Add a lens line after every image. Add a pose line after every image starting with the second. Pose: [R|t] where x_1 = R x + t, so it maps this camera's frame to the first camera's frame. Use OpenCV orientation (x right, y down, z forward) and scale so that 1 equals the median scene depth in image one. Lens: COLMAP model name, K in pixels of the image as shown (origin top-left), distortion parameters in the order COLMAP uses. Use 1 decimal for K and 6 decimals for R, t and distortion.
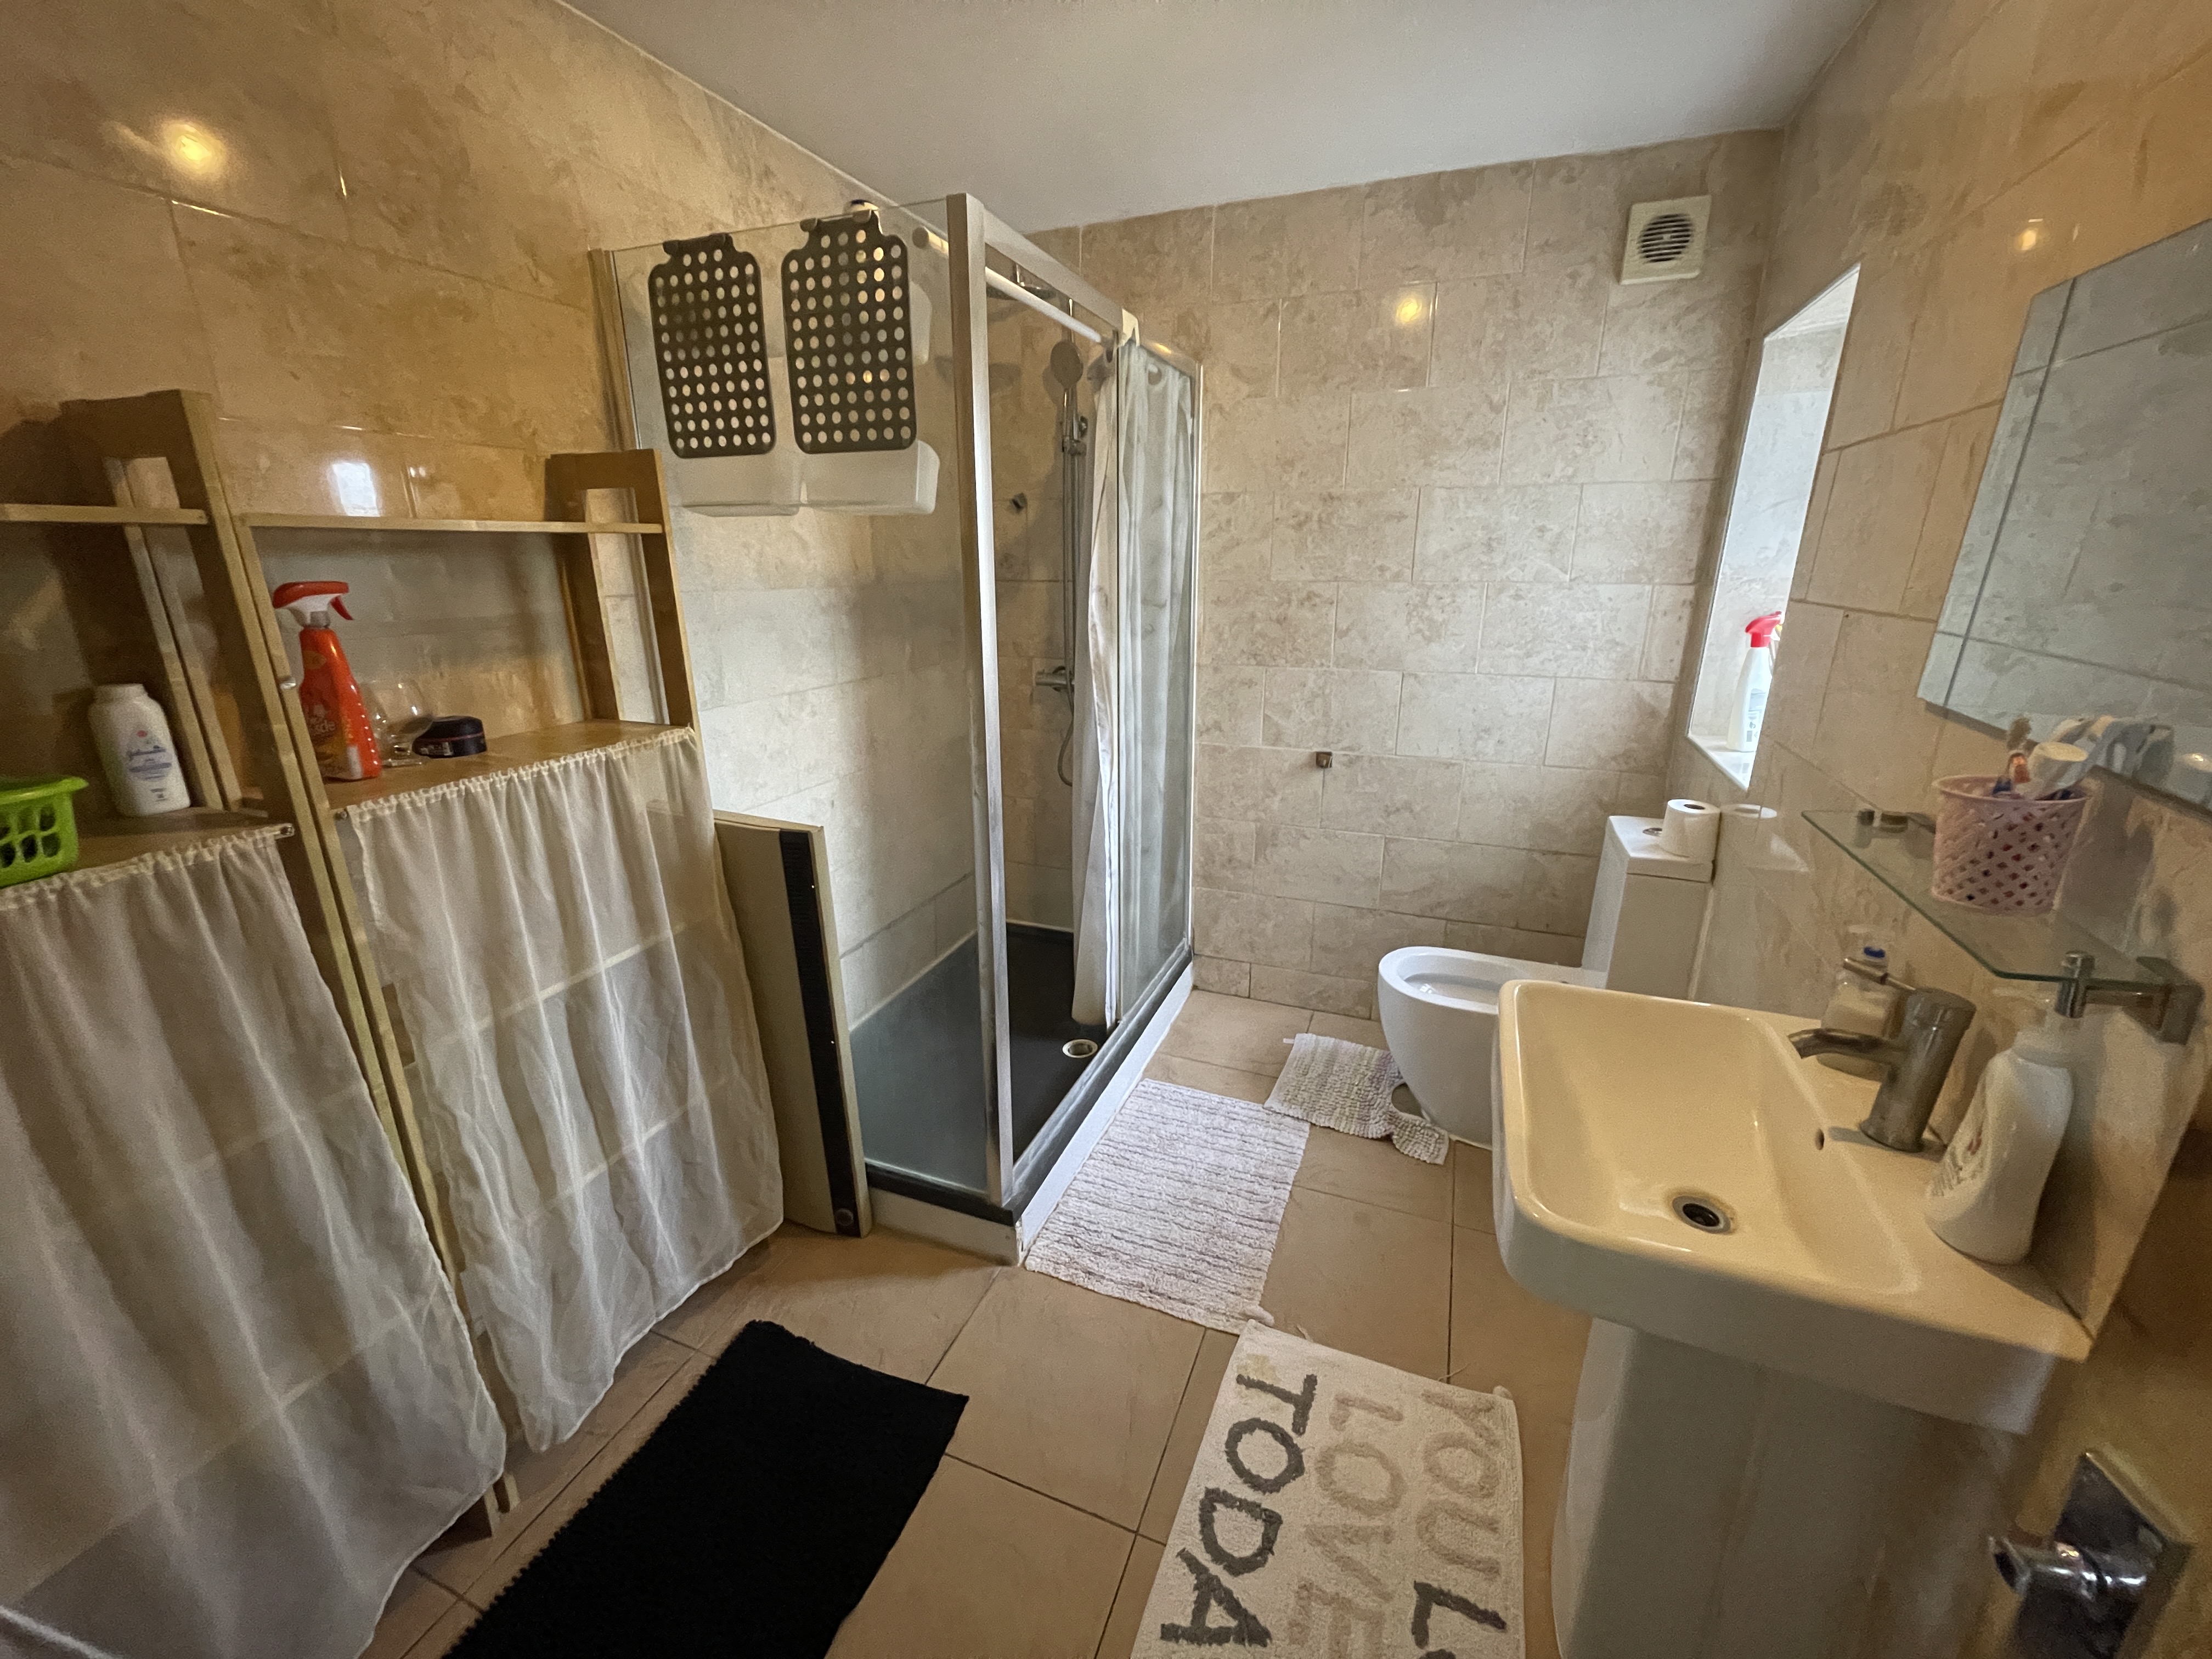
lens RADIAL K [[893.2, 0, 1090.8], [0, 893.2, 830.8], [0, 0, 1]] dist [0.001768, -0.000375]
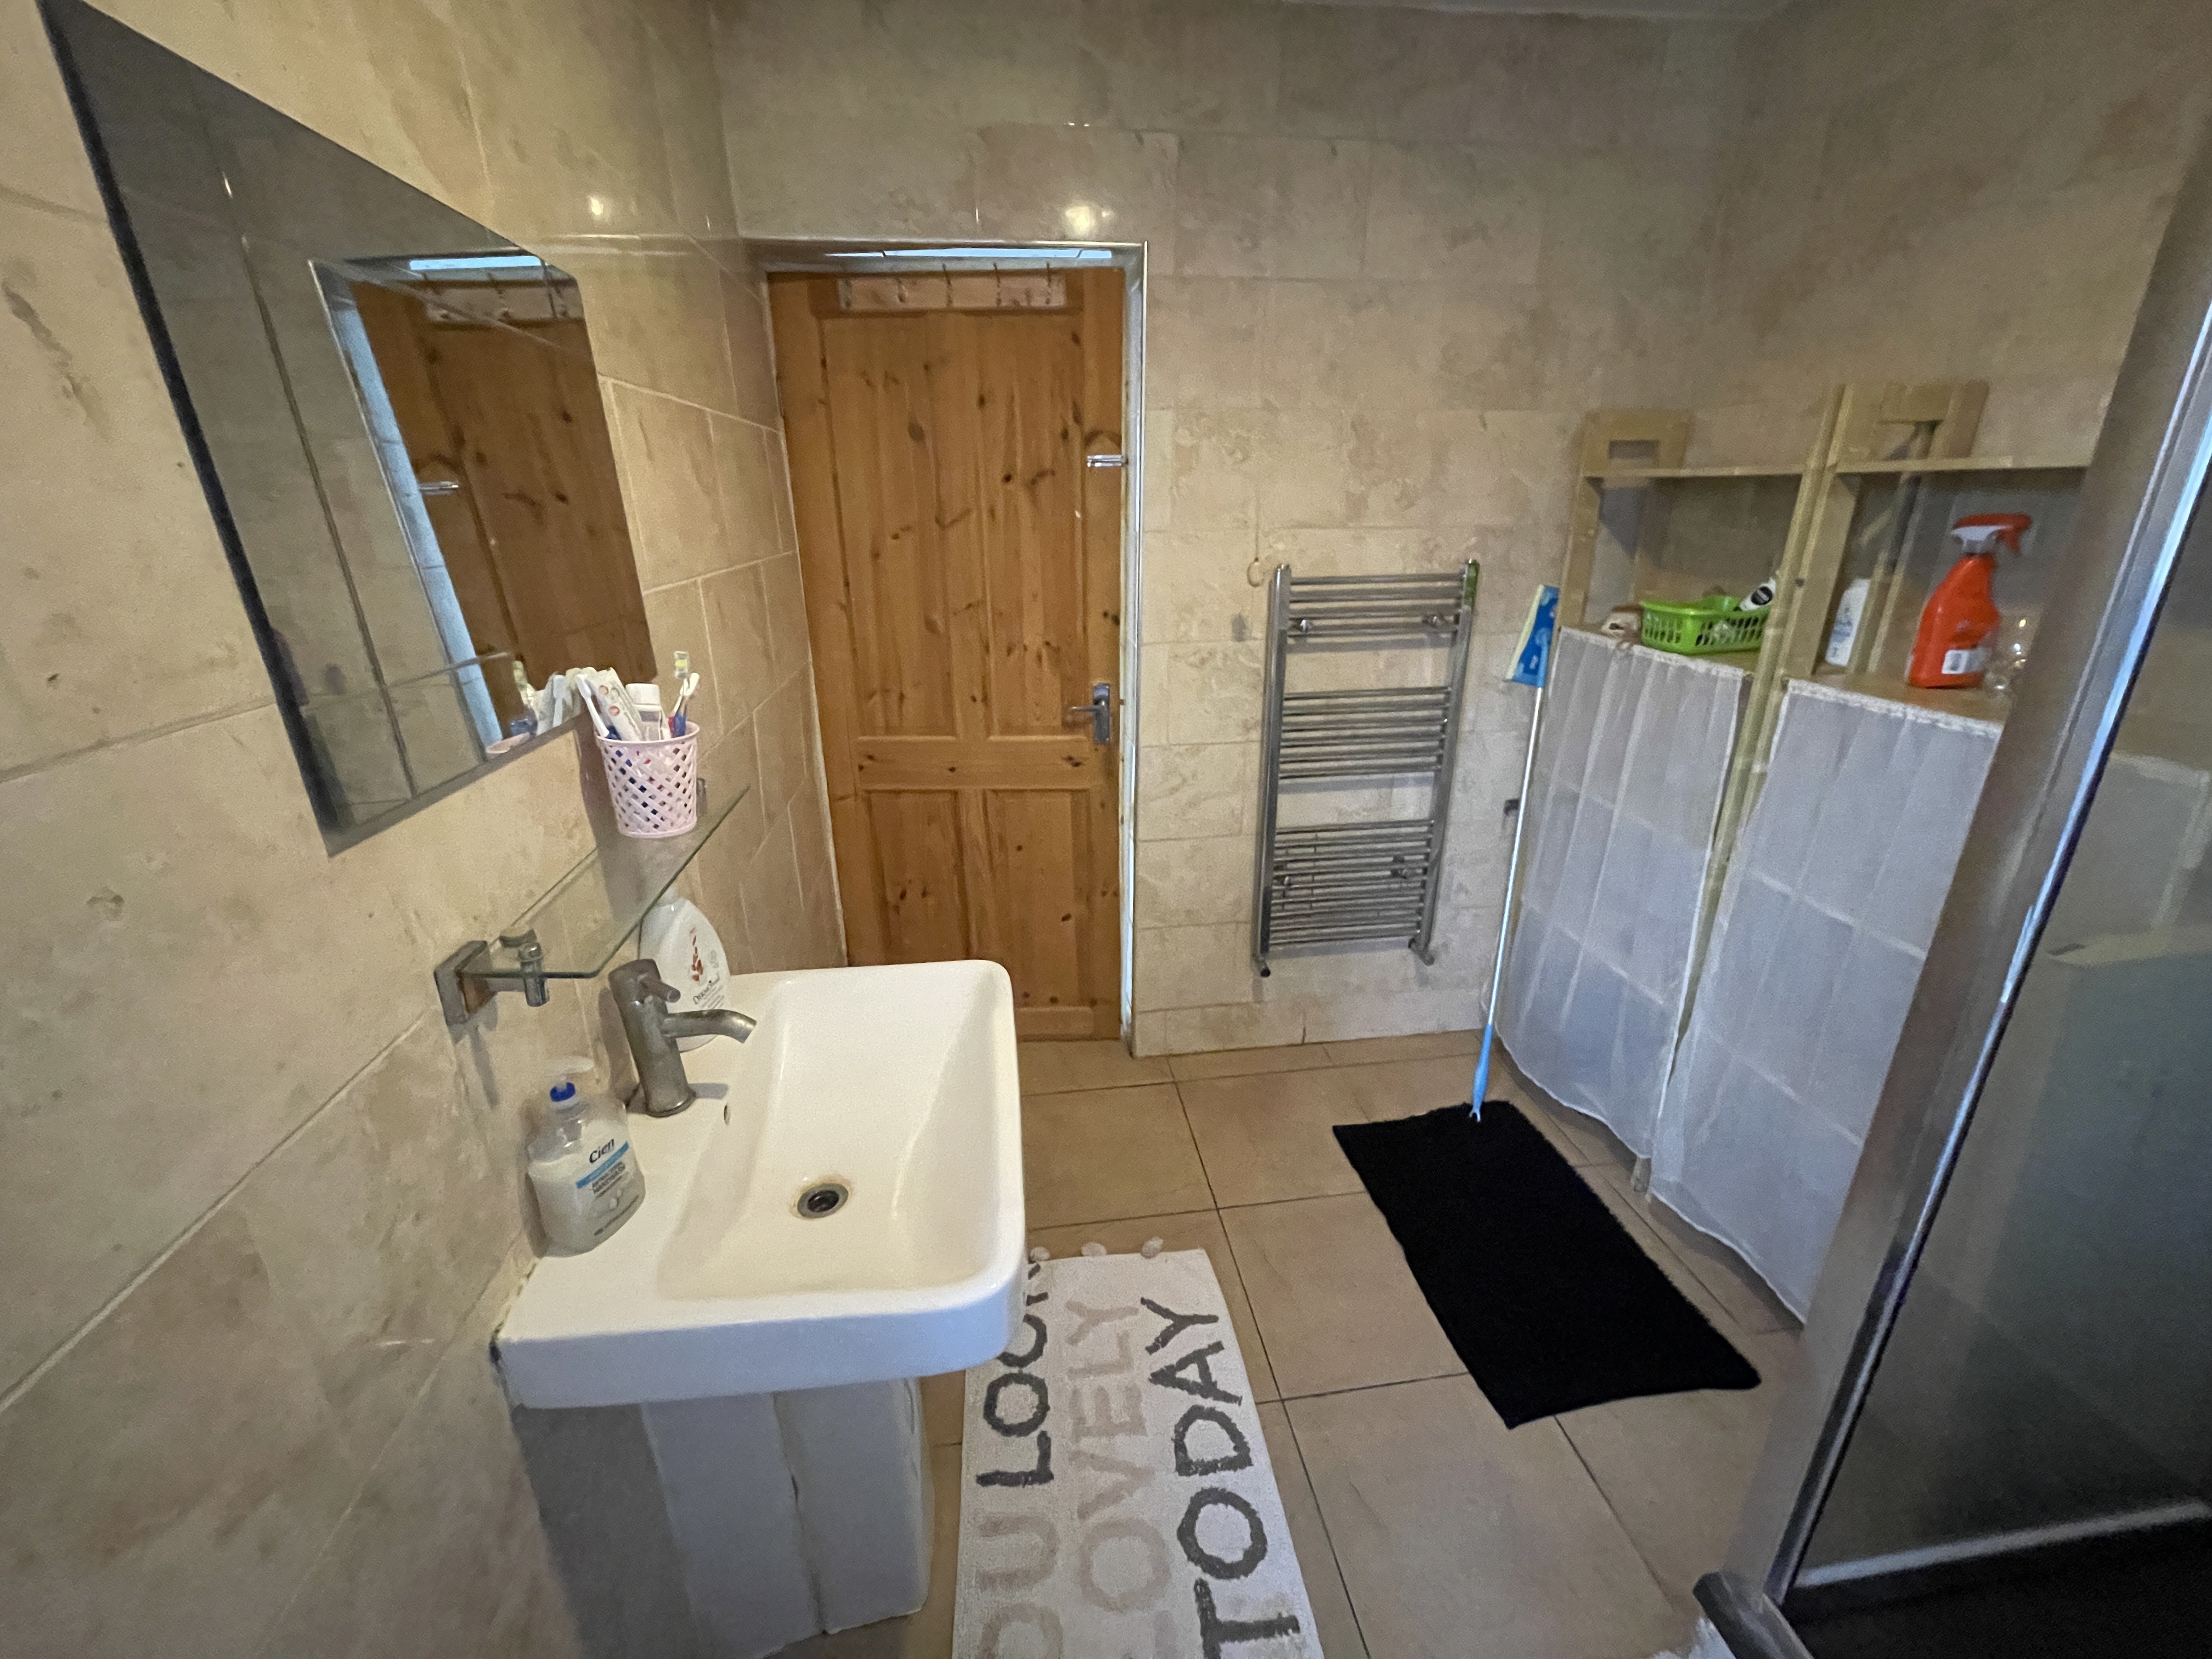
lens RADIAL K [[893.2, 0, 1094.6], [0, 893.2, 832.5], [0, 0, 1]] dist [0.001768, -0.000375]
pose [[-0.873416, 0.194637, -0.446386, 0.619243], [-0.118344, 0.804336, 0.582270, -0.410868], [0.472376, 0.561391, -0.679486, 1.254642]]
